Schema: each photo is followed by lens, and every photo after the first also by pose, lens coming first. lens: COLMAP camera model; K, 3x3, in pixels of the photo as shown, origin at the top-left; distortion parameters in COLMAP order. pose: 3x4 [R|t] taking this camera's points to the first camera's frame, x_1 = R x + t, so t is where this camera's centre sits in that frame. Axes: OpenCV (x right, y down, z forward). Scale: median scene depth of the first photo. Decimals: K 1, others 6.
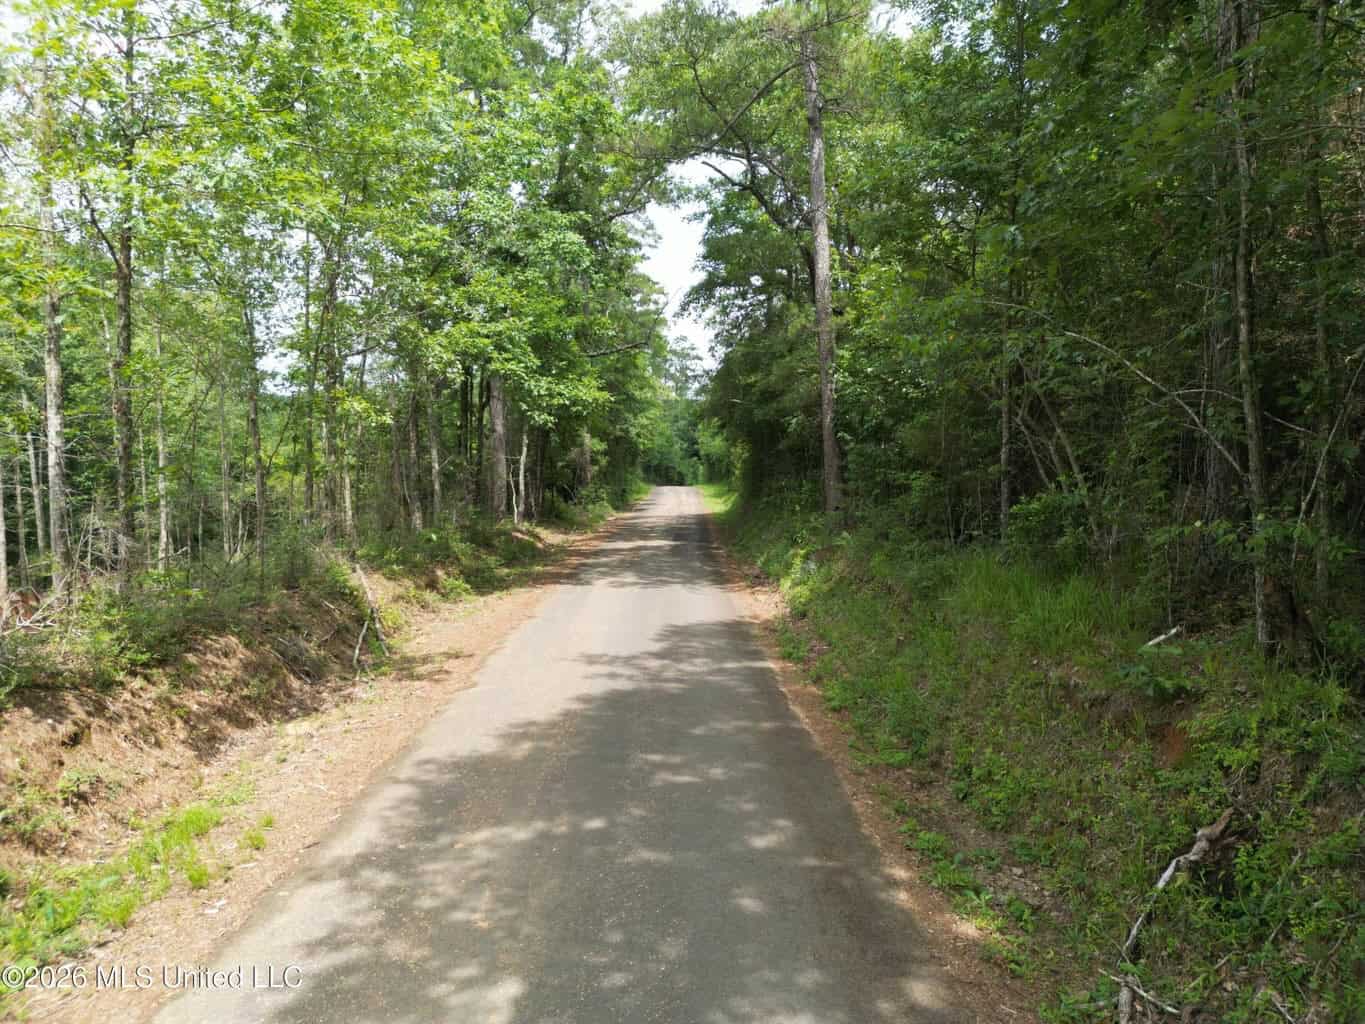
lens RADIAL K [[956.4, 0, 684.7], [0, 956.4, 510.8], [0, 0, 1]] dist [0.072986, -0.063576]
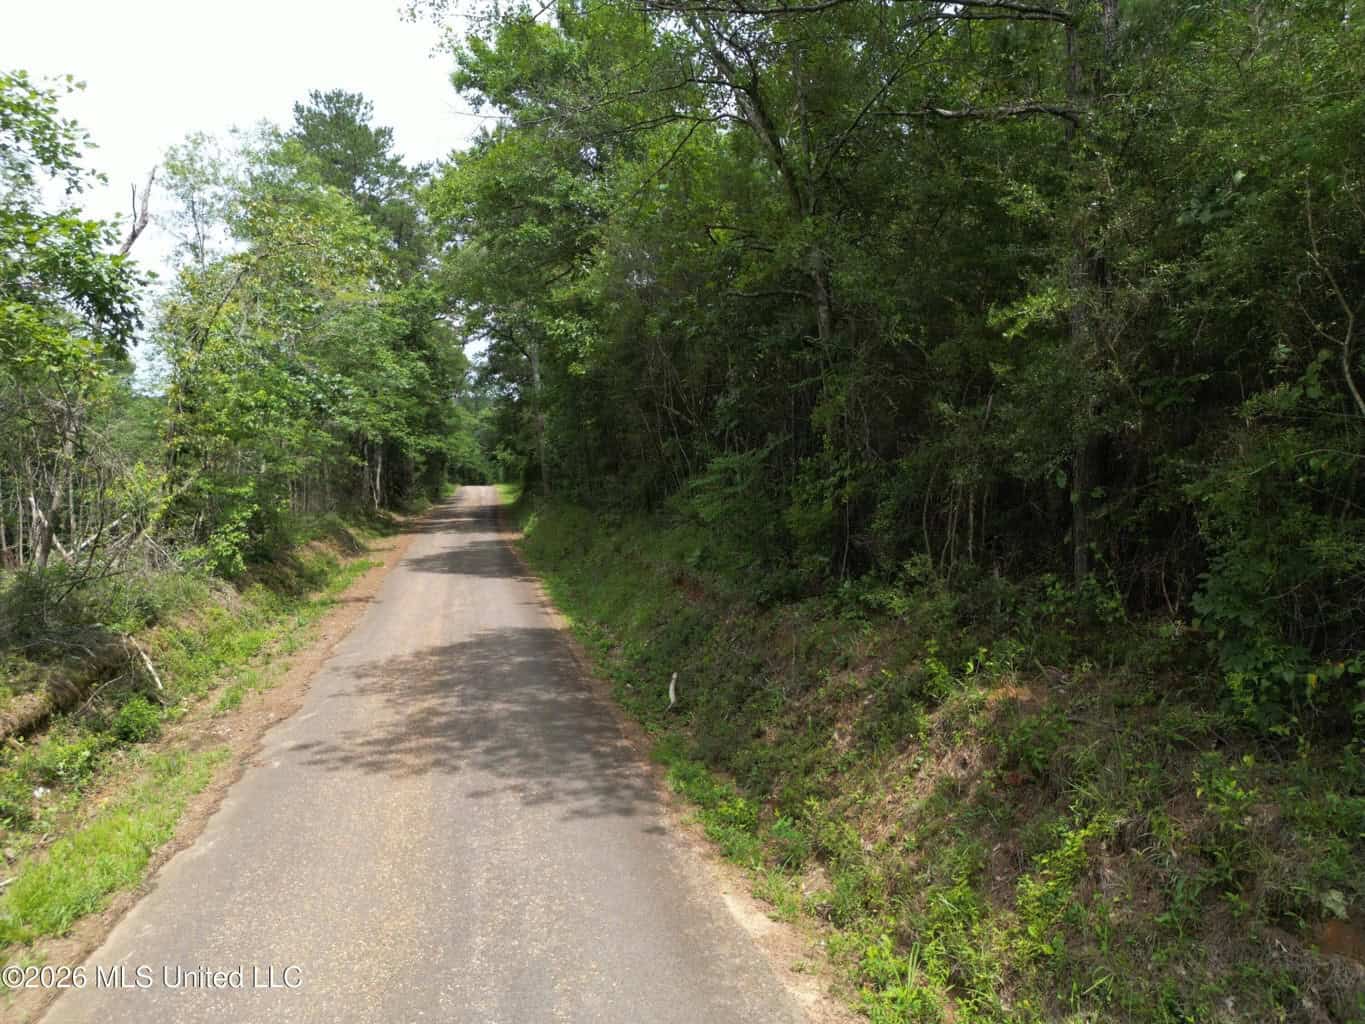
lens RADIAL K [[956.4, 0, 684.7], [0, 956.4, 510.8], [0, 0, 1]] dist [0.072986, -0.063576]
pose [[0.979422, -0.018997, 0.200925, 0.010611], [0.018736, 0.999819, 0.003197, 0.019522], [-0.200949, 0.000634, 0.979601, -0.709633]]
